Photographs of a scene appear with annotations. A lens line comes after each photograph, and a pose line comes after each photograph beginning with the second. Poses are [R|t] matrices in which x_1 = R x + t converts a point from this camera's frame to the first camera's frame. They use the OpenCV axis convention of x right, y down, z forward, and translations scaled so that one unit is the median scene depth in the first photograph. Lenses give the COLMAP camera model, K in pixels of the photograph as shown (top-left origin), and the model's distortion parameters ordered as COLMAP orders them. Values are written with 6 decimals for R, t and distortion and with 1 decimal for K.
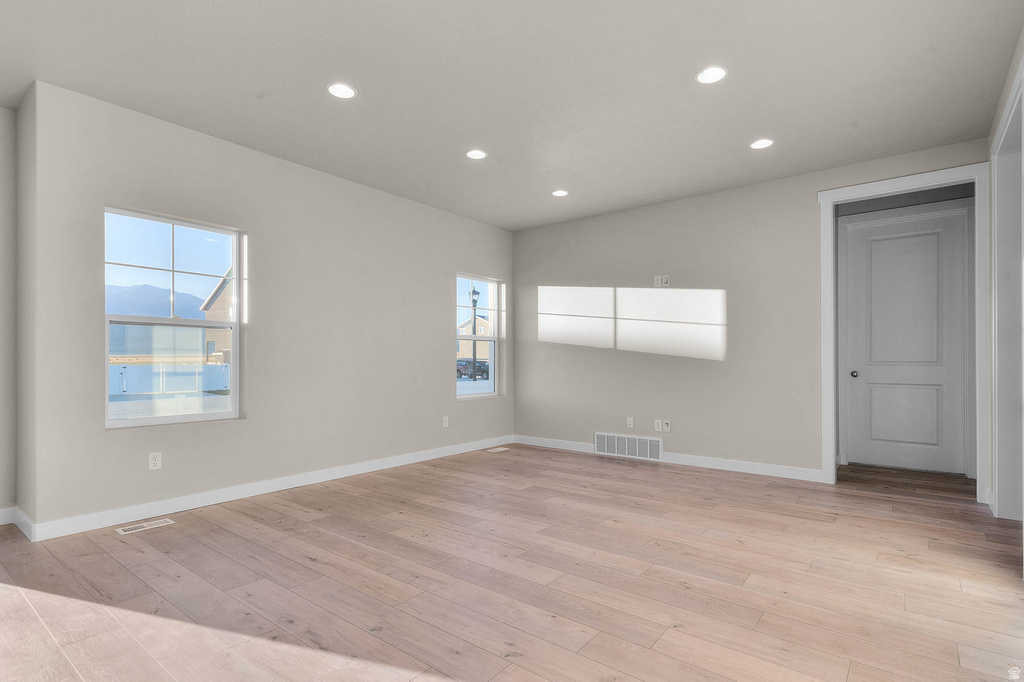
lens RADIAL K [[516.3, 0, 514.7], [0, 516.3, 349.9], [0, 0, 1]] dist [0.005510, 0.001109]
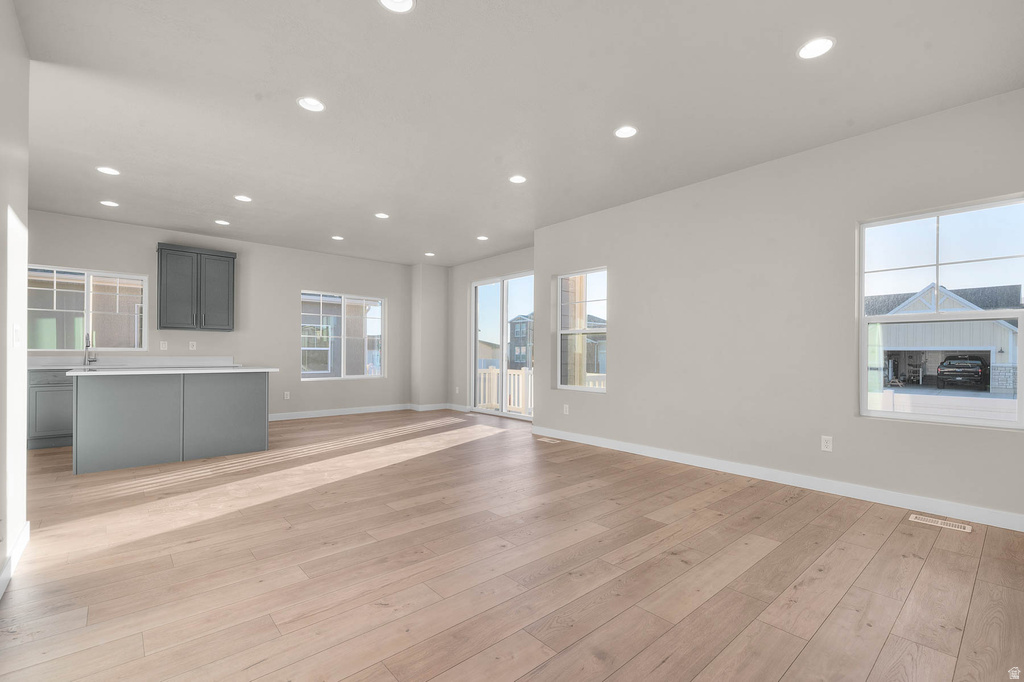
lens RADIAL K [[446.5, 0, 515.4], [0, 446.5, 348.2], [0, 0, 1]] dist [-0.003319, -0.000322]
pose [[-0.178250, -0.009414, -0.983940, 0.825467], [0.010282, 0.999882, -0.011429, 0.017109], [0.983931, -0.012154, -0.178133, 1.050867]]
